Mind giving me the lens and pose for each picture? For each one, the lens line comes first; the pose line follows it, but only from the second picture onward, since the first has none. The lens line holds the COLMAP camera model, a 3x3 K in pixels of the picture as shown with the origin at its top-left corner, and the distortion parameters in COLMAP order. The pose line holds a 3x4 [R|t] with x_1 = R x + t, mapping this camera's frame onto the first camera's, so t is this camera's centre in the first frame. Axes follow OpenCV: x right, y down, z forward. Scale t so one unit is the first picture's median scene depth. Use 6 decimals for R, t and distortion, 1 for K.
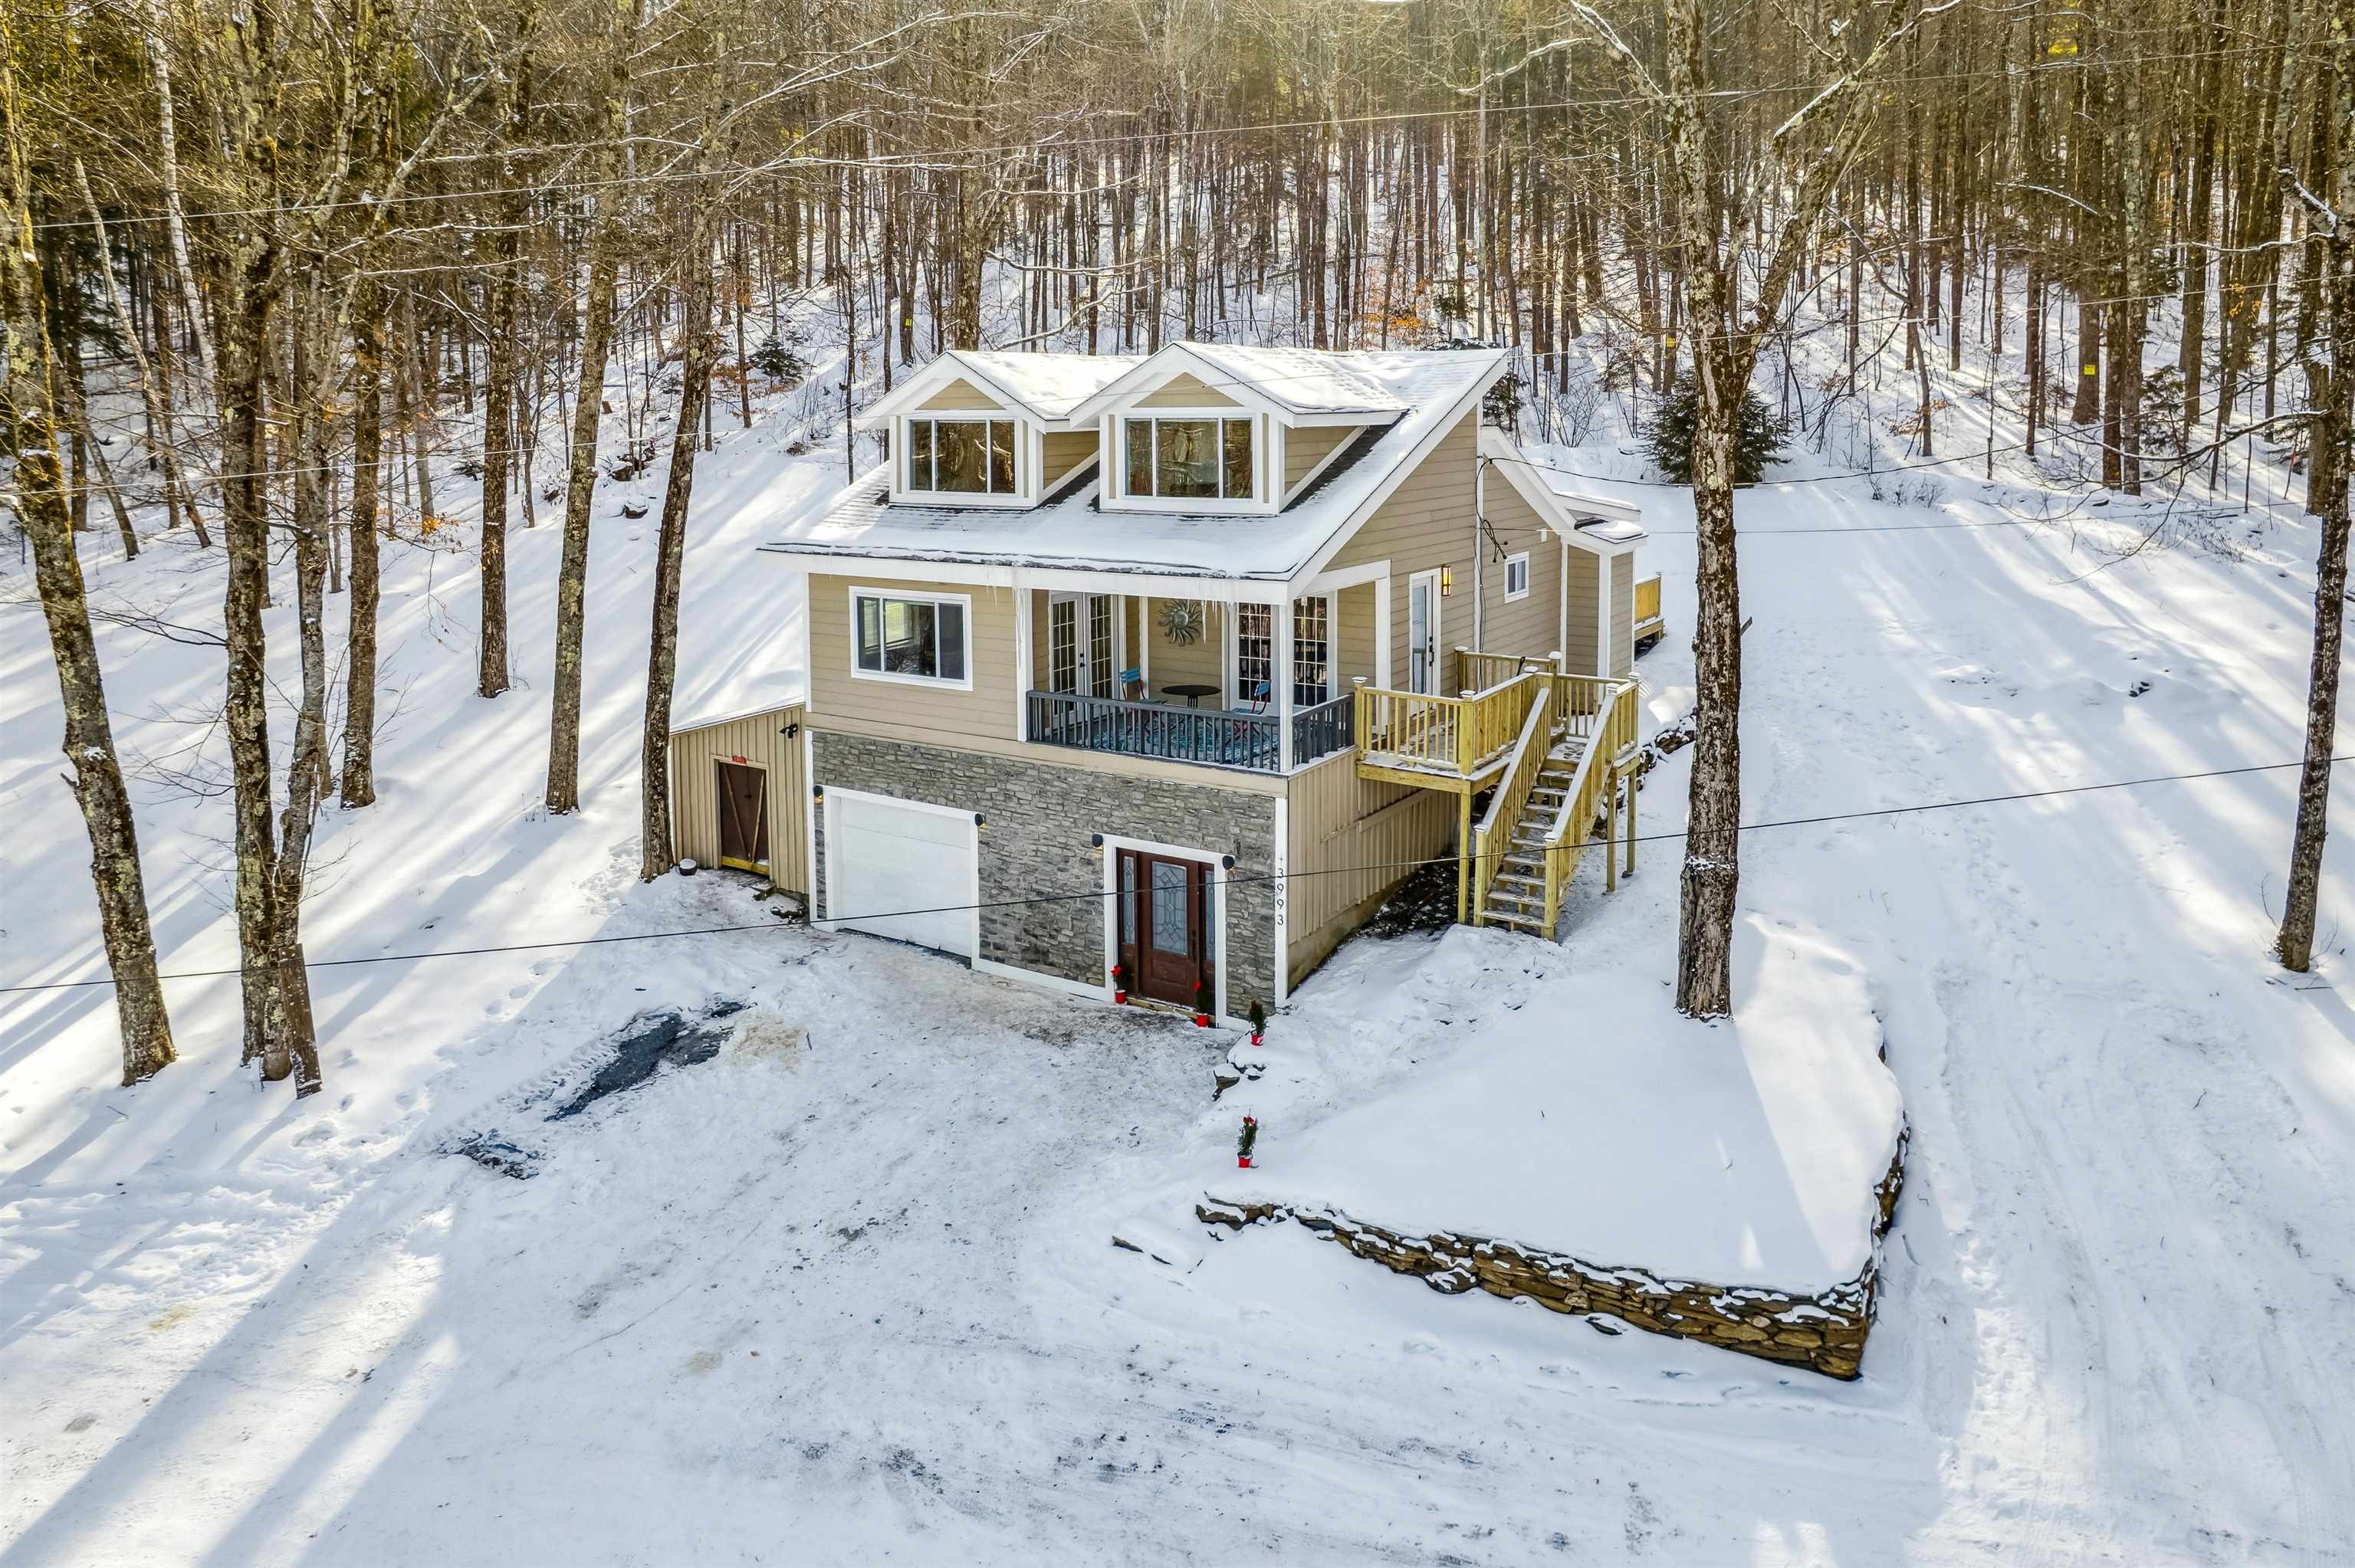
lens RADIAL K [[1620.5, 0, 1169.1], [0, 1620.5, 570.6], [0, 0, 1]] dist [-0.049475, 0.032044]
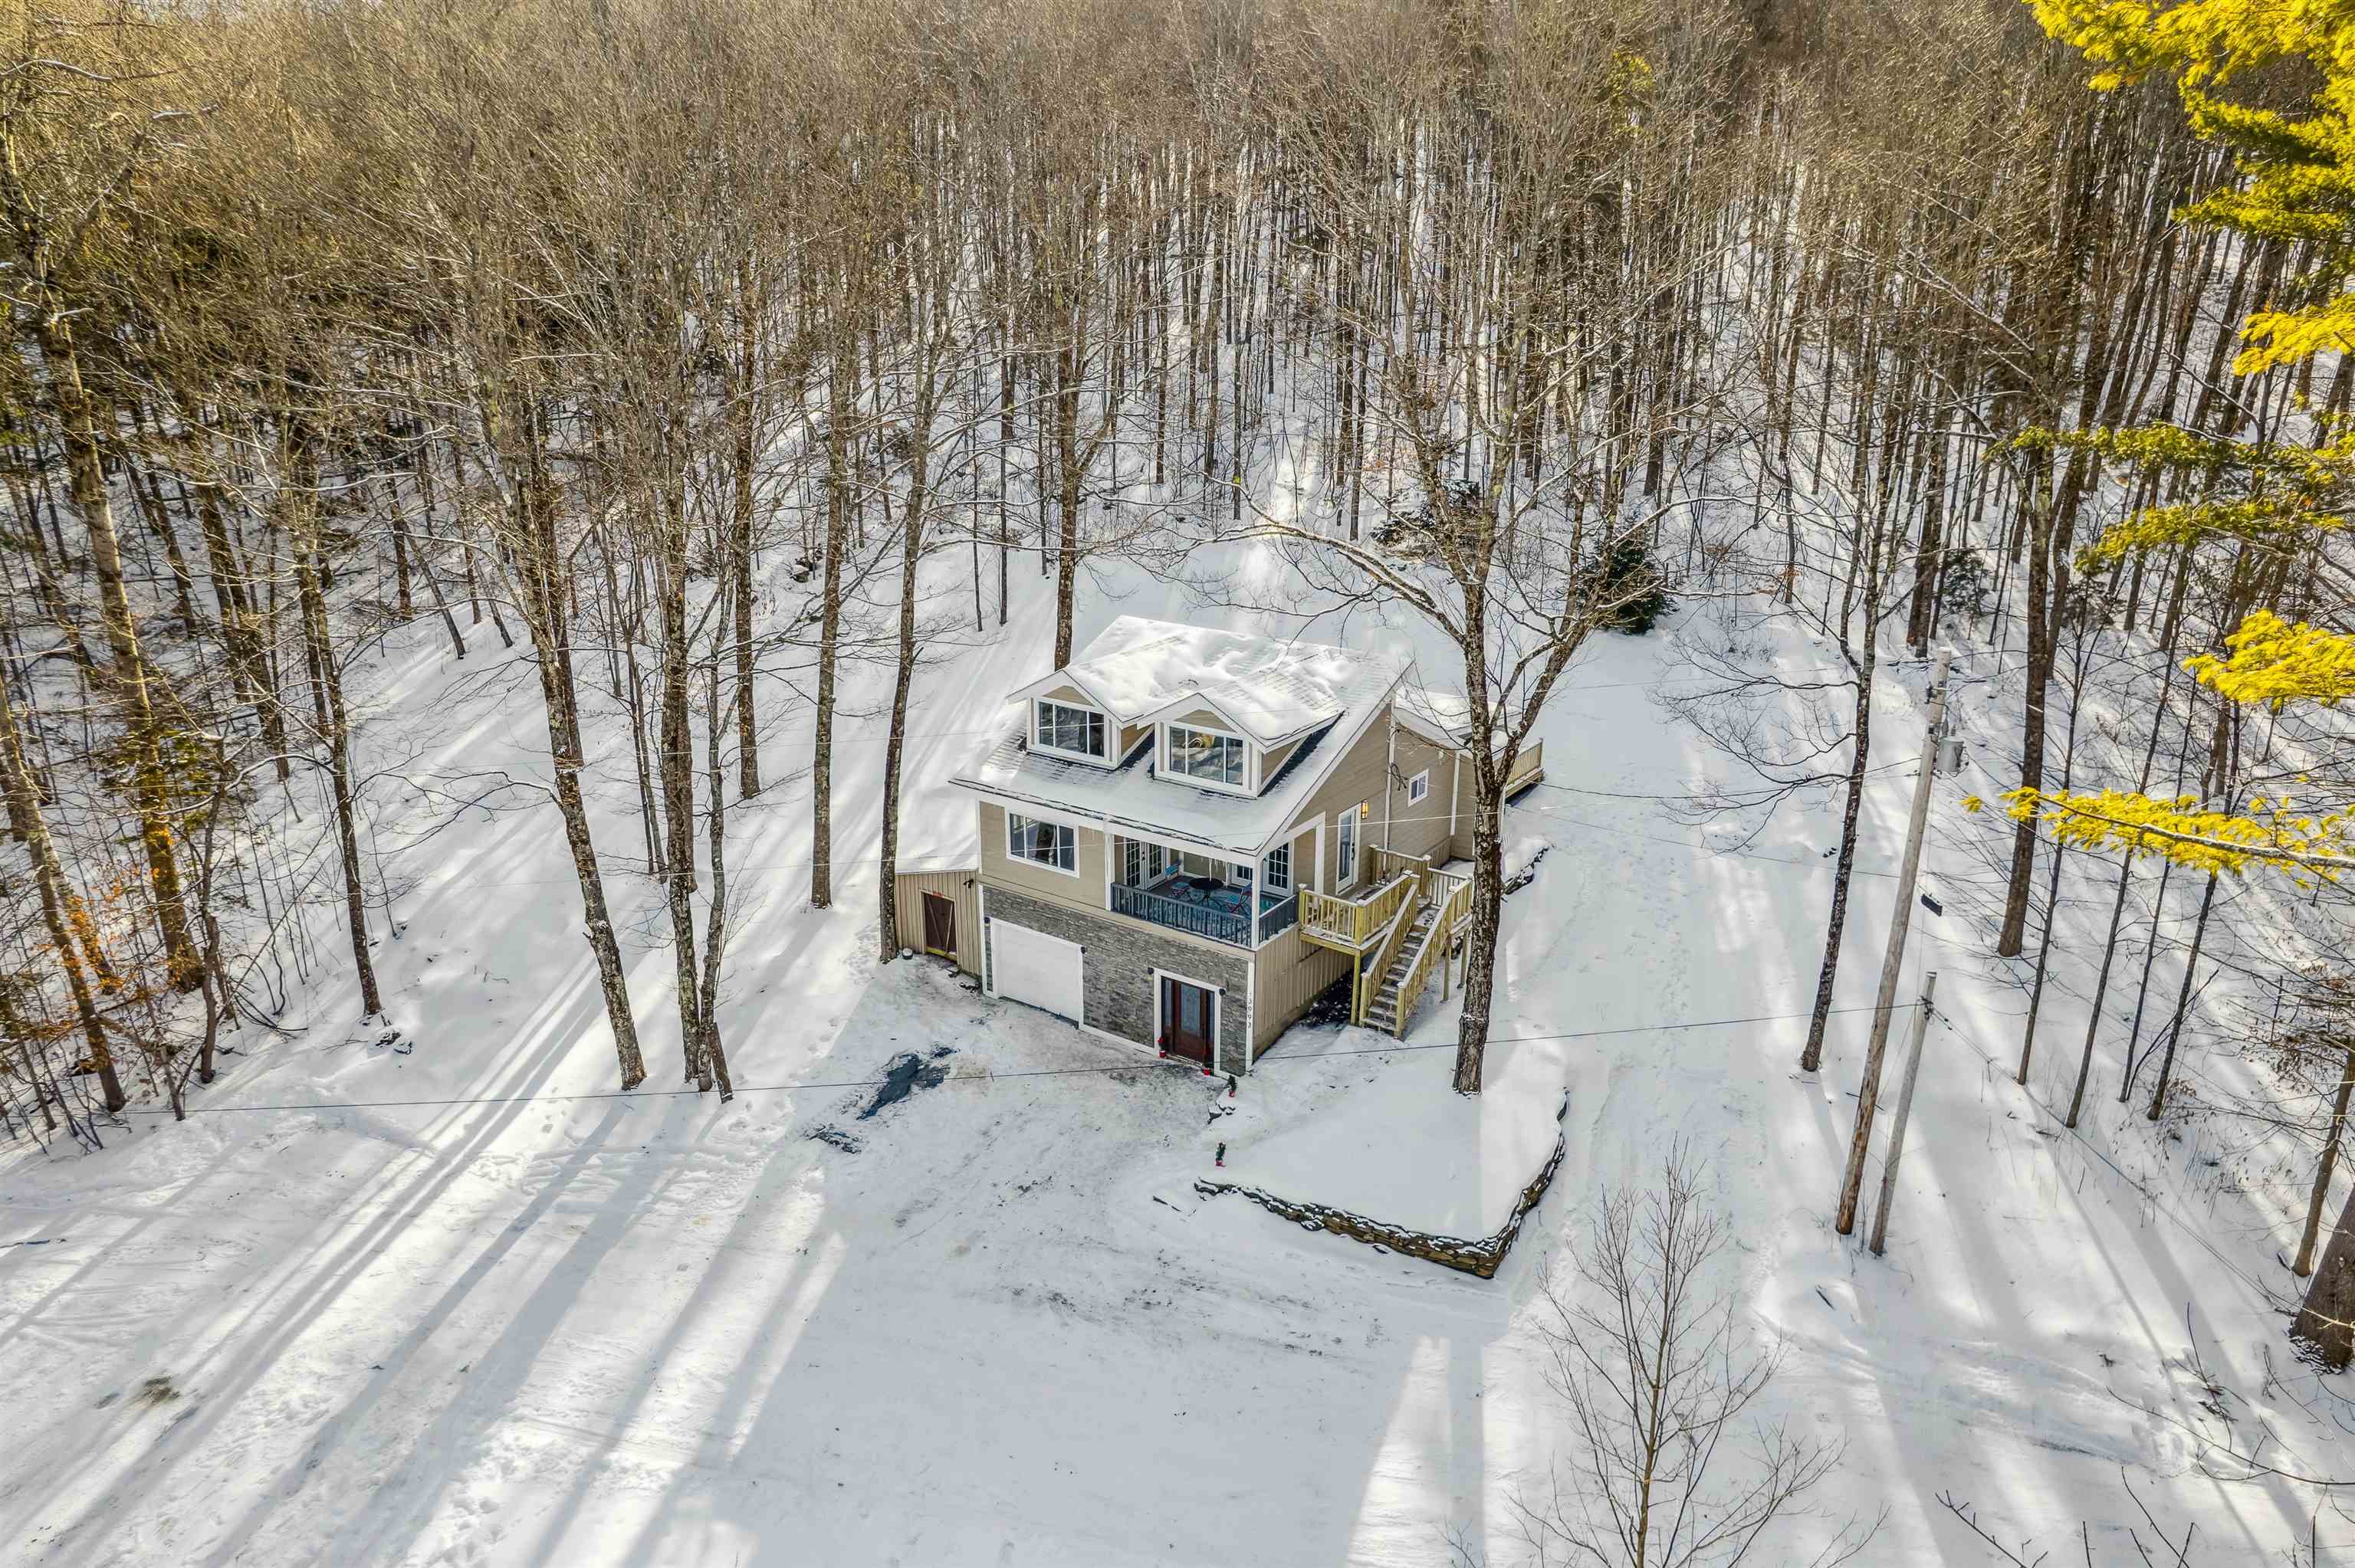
lens RADIAL K [[1552.2, 0, 1177.2], [0, 1552.2, 842.2], [0, 0, 1]] dist [-0.033236, 0.003259]
pose [[0.999043, 0.023206, -0.037087, 0.045321], [-0.013178, 0.967975, 0.250700, -0.403249], [0.041717, -0.249971, 0.967354, -0.619778]]
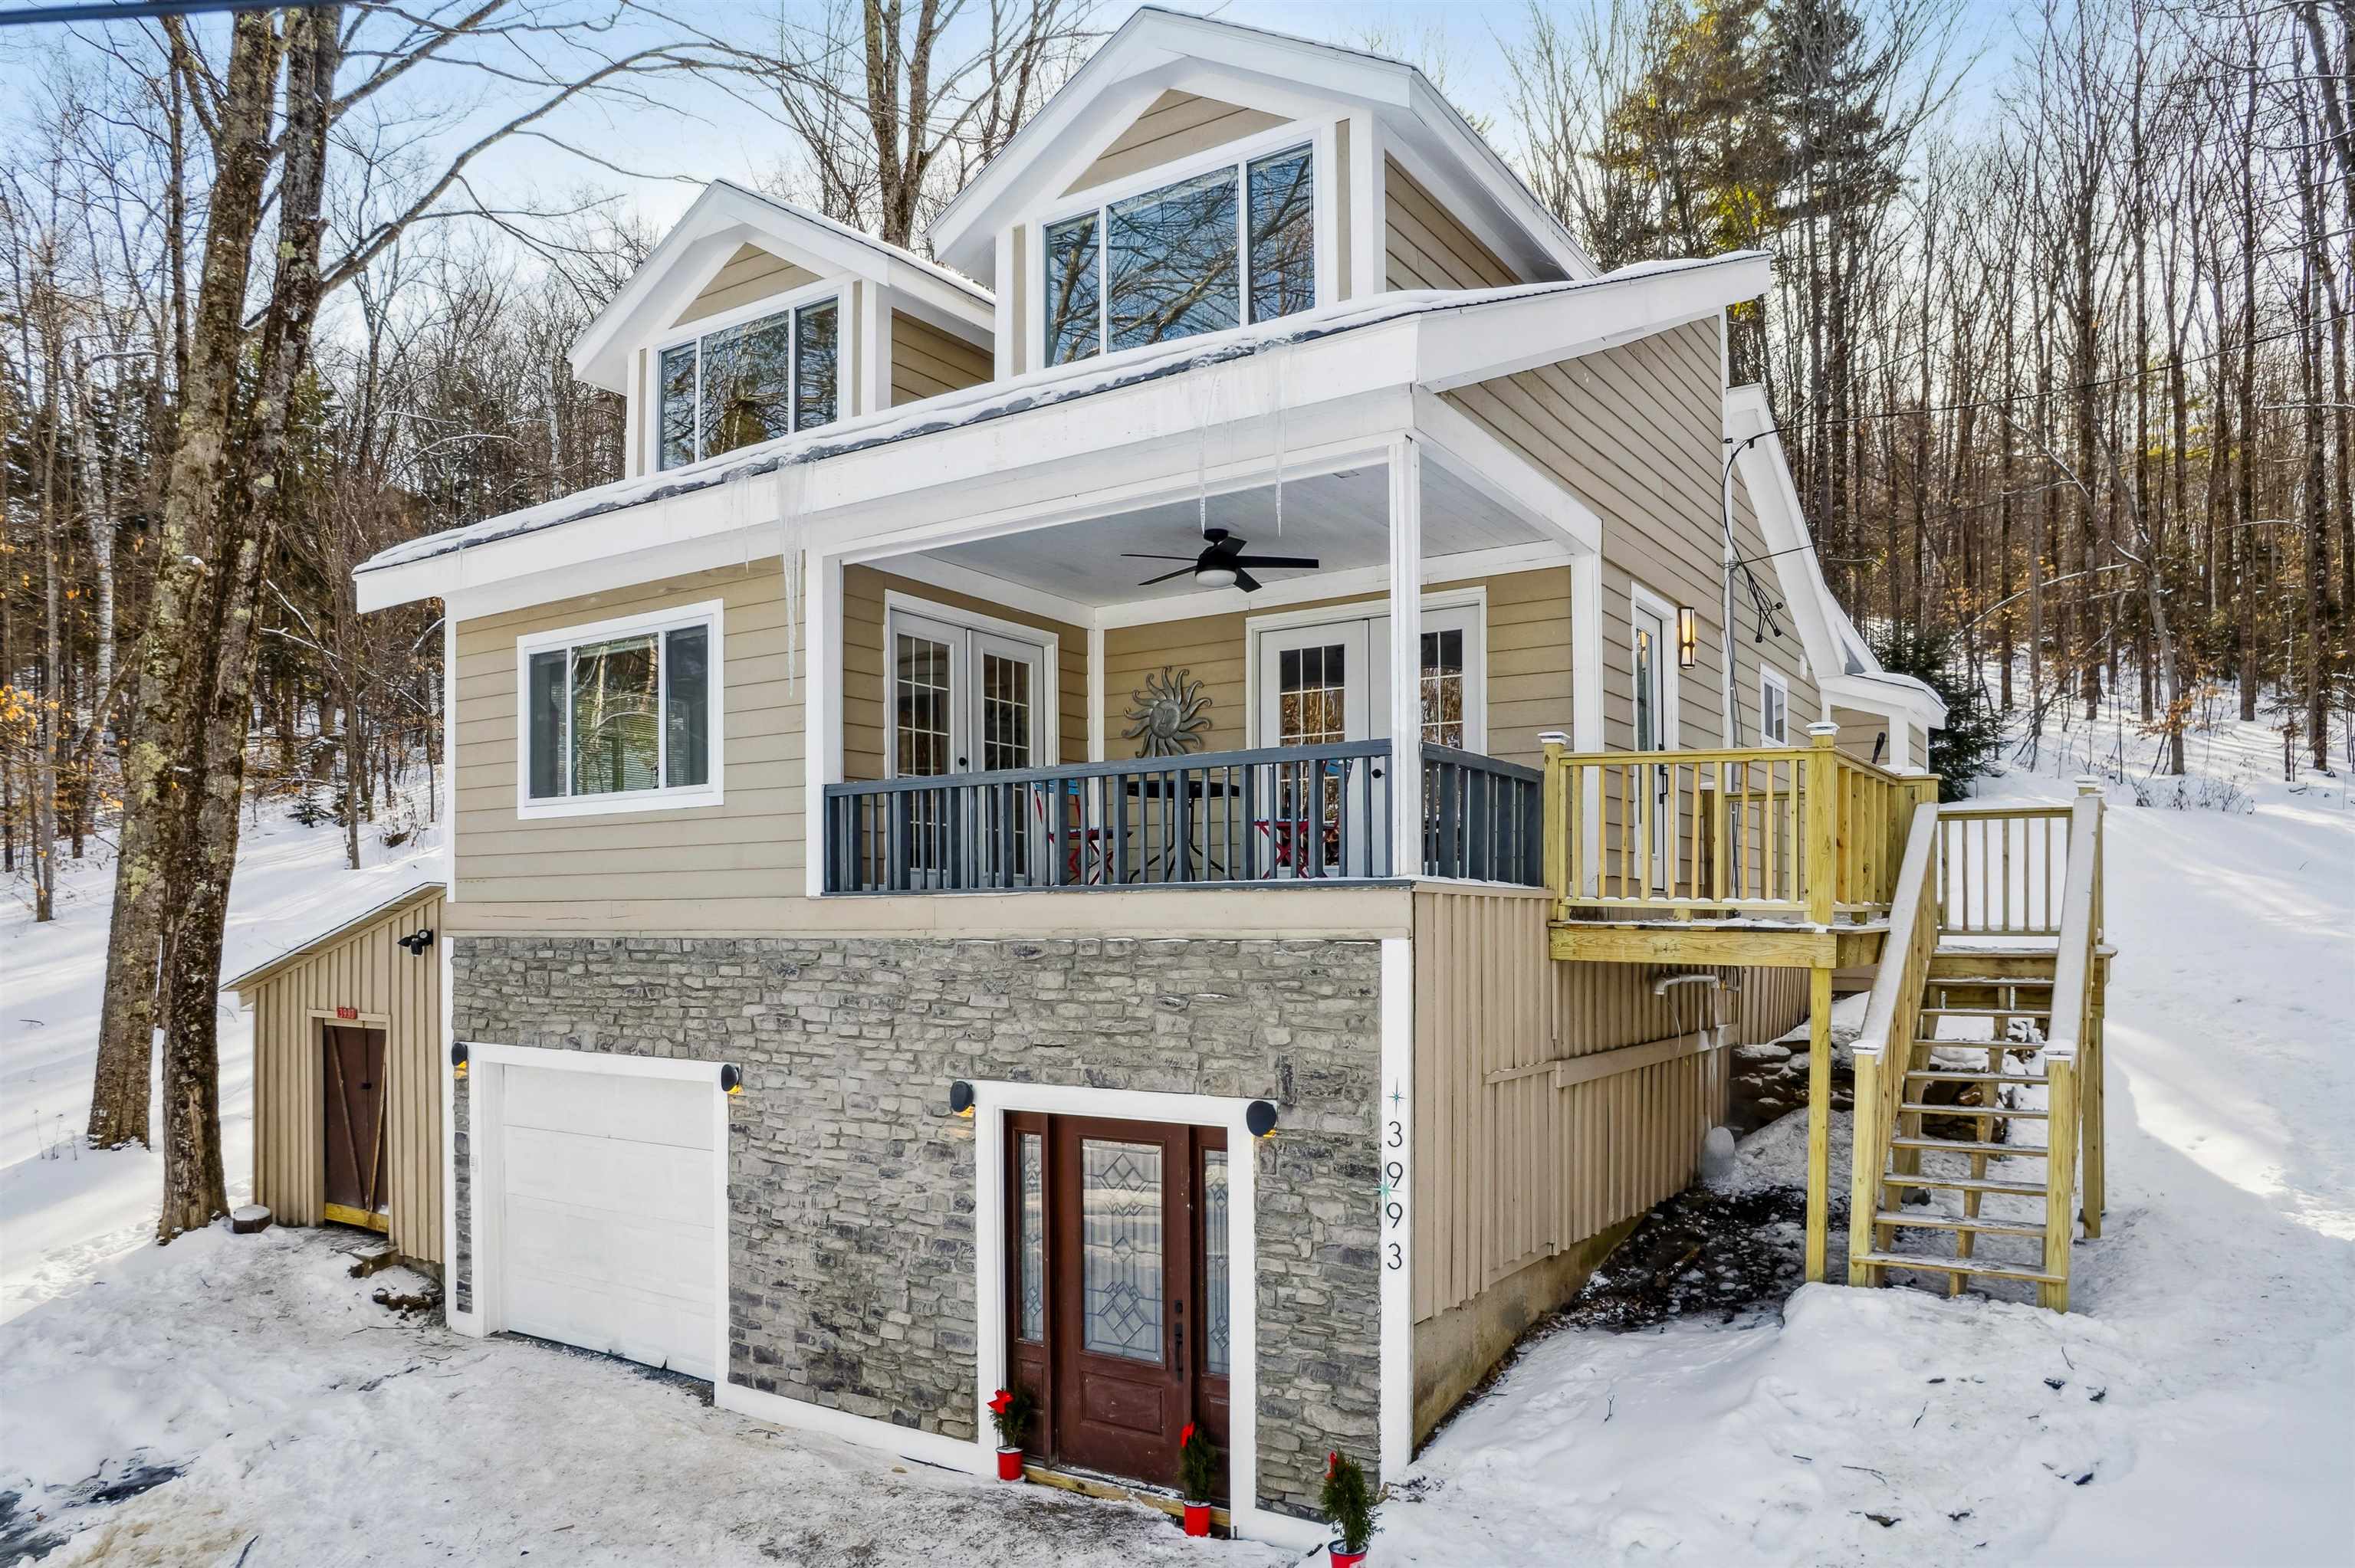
lens RADIAL K [[1574.4, 0, 1171.6], [0, 1574.4, 925.2], [0, 0, 1]] dist [-0.105542, 0.108375]
pose [[0.999850, 0.004434, -0.016754, 0.019641], [-0.006257, 0.993864, -0.110429, 0.169554], [0.016161, 0.110517, 0.993743, 0.582602]]
